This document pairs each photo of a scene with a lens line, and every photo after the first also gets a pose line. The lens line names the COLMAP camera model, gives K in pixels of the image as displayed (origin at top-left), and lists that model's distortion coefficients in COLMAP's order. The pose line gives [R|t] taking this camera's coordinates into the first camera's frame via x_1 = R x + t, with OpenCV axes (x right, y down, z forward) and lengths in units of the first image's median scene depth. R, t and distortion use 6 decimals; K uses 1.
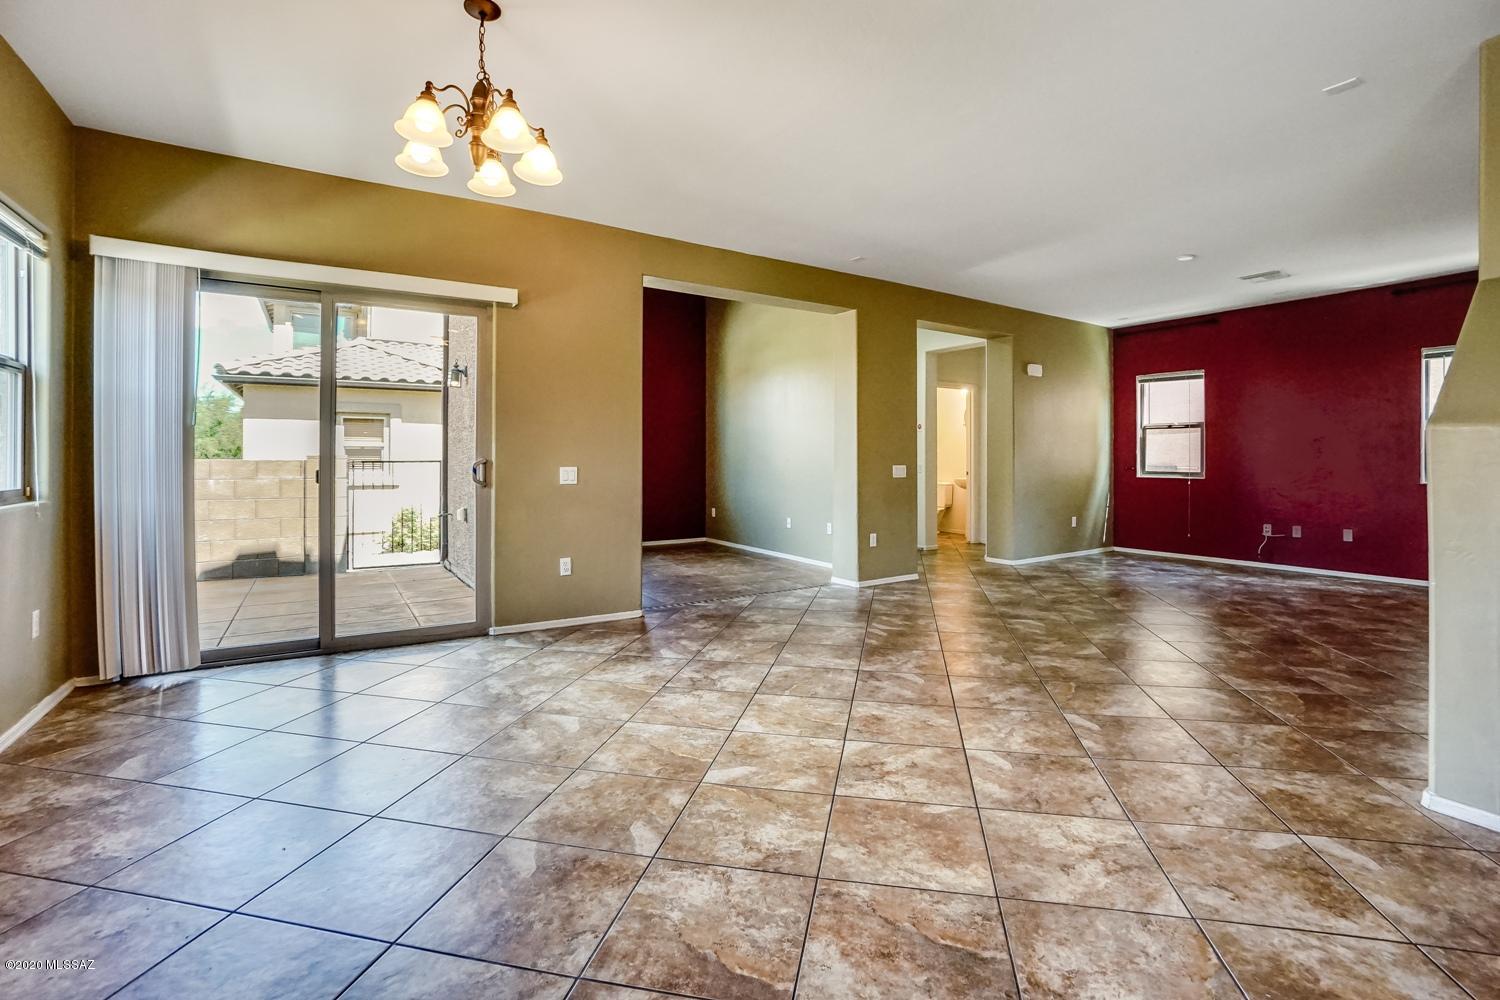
lens RADIAL K [[662.4, 0, 747.3], [0, 662.4, 458.8], [0, 0, 1]] dist [-0.038307, 0.000123]
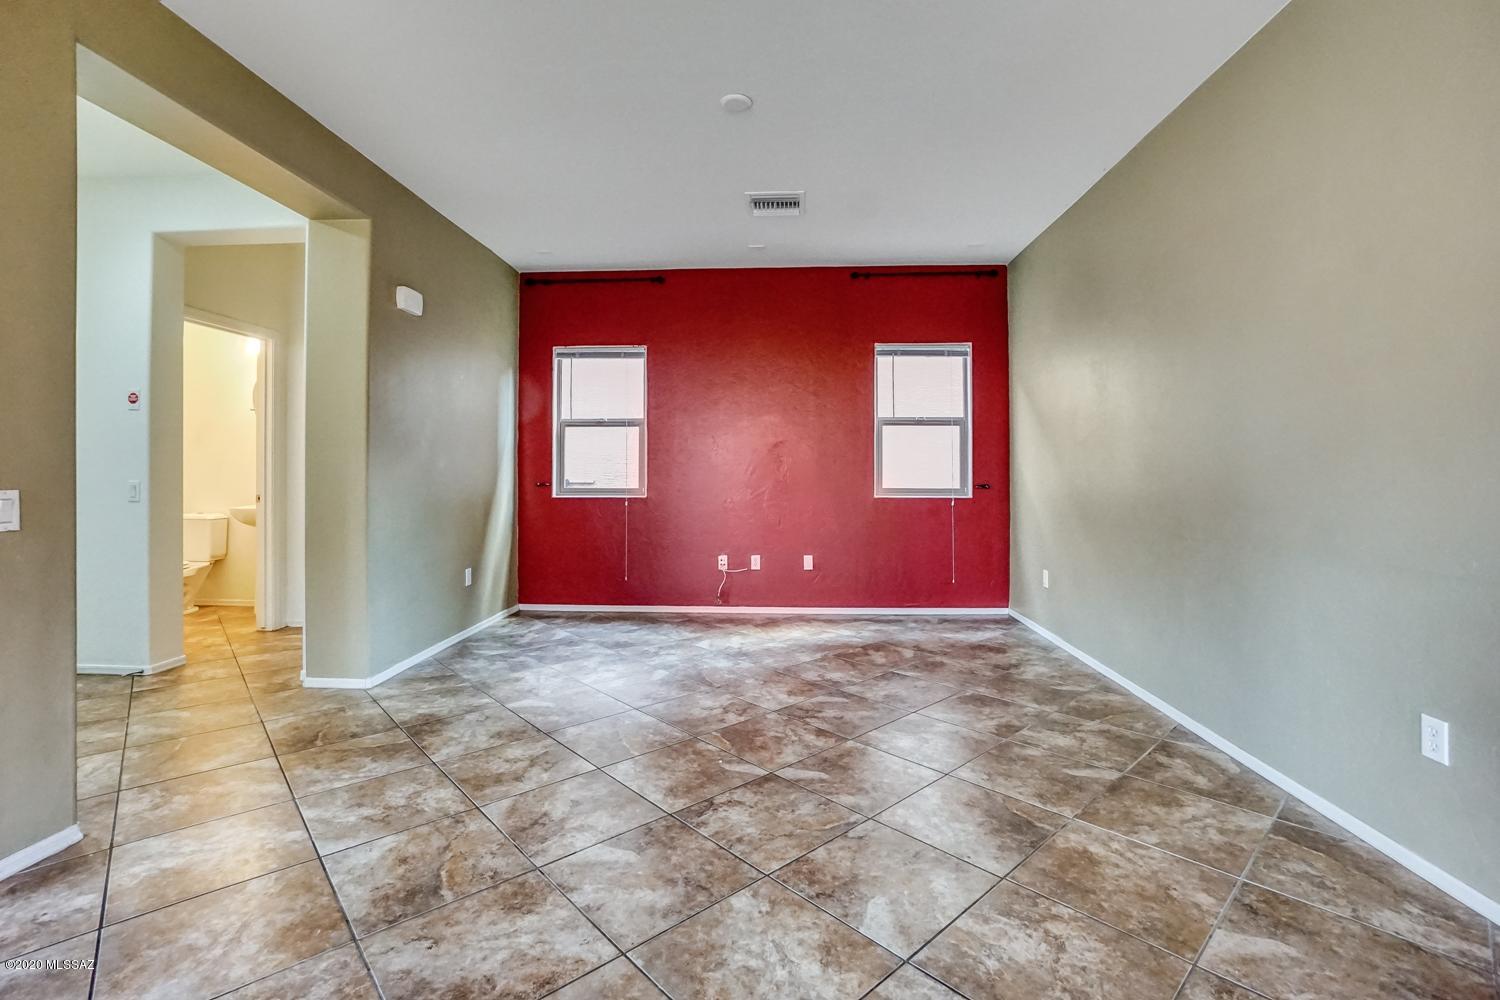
lens RADIAL K [[681.6, 0, 747.4], [0, 681.6, 468.1], [0, 0, 1]] dist [-0.010535, 0.000226]
pose [[0.584293, -0.003506, 0.811535, 0.145400], [0.004391, 0.999990, 0.001159, -0.001549], [-0.811531, 0.002886, 0.584303, 0.433769]]
